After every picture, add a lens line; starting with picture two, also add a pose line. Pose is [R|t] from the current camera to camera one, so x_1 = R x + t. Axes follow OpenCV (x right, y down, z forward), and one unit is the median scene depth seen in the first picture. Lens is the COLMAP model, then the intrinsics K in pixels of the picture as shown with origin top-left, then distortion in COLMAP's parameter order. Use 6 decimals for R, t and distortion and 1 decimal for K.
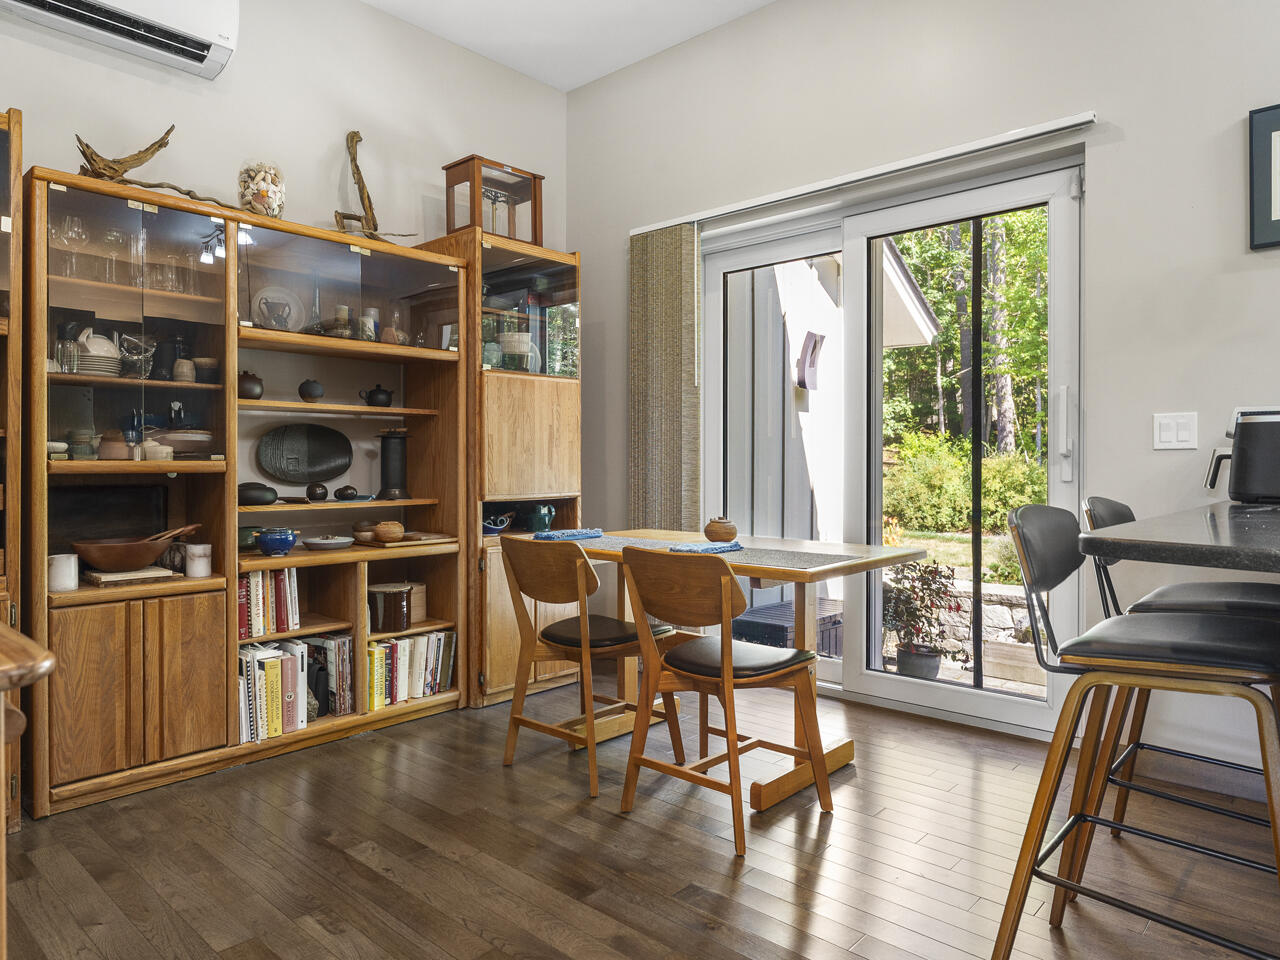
lens RADIAL K [[801.9, 0, 606.8], [0, 801.9, 474.8], [0, 0, 1]] dist [-0.008398, 0.000136]
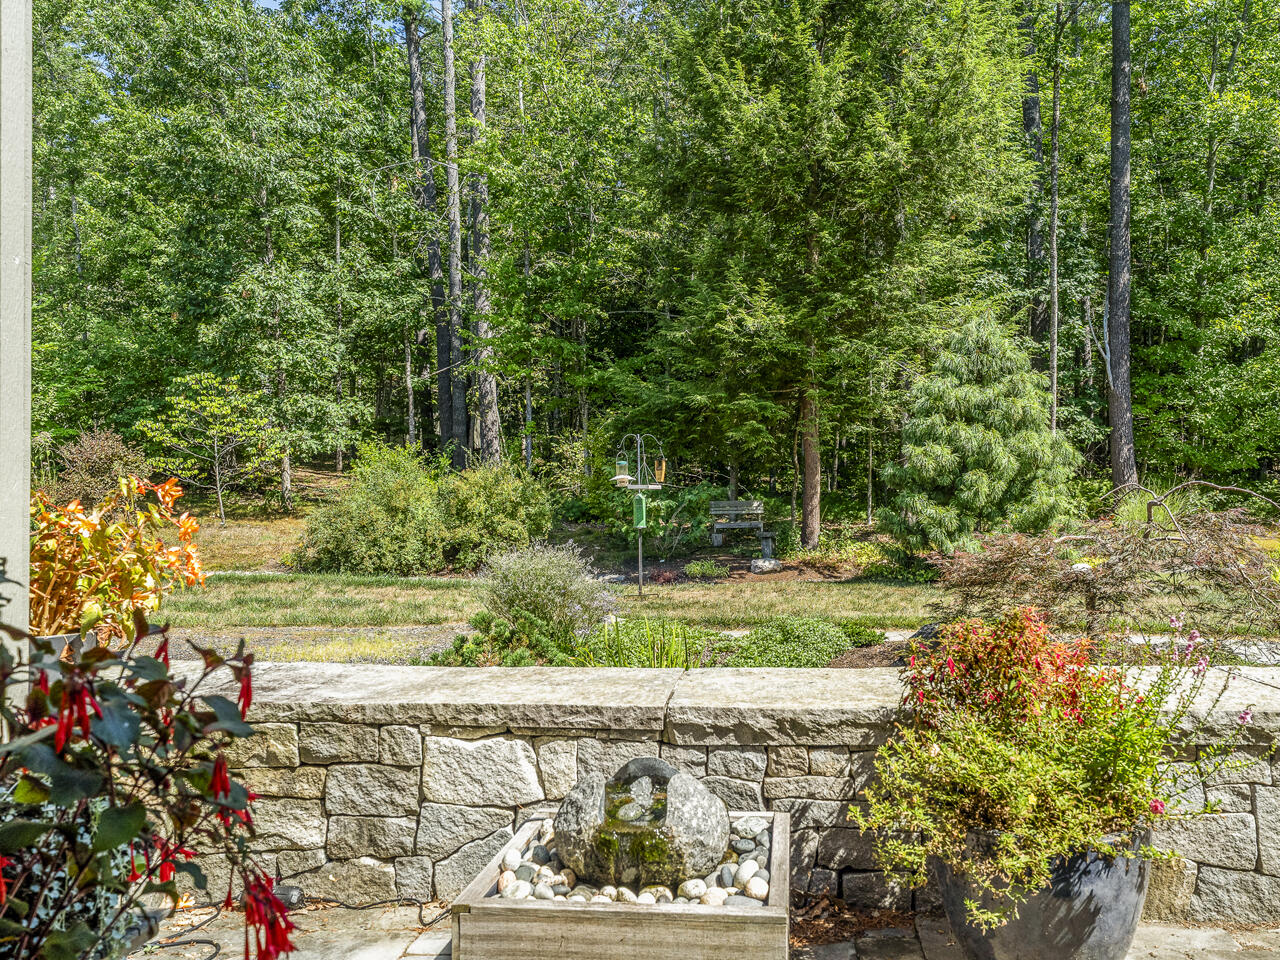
lens RADIAL K [[994.3, 0, 681.9], [0, 994.3, 484.8], [0, 0, 1]] dist [0.001521, -0.005642]
pose [[0.793649, 0.005321, 0.608353, 0.090578], [0.015502, 0.999460, -0.028966, 0.022079], [-0.608178, 0.032420, 0.793138, 0.189352]]
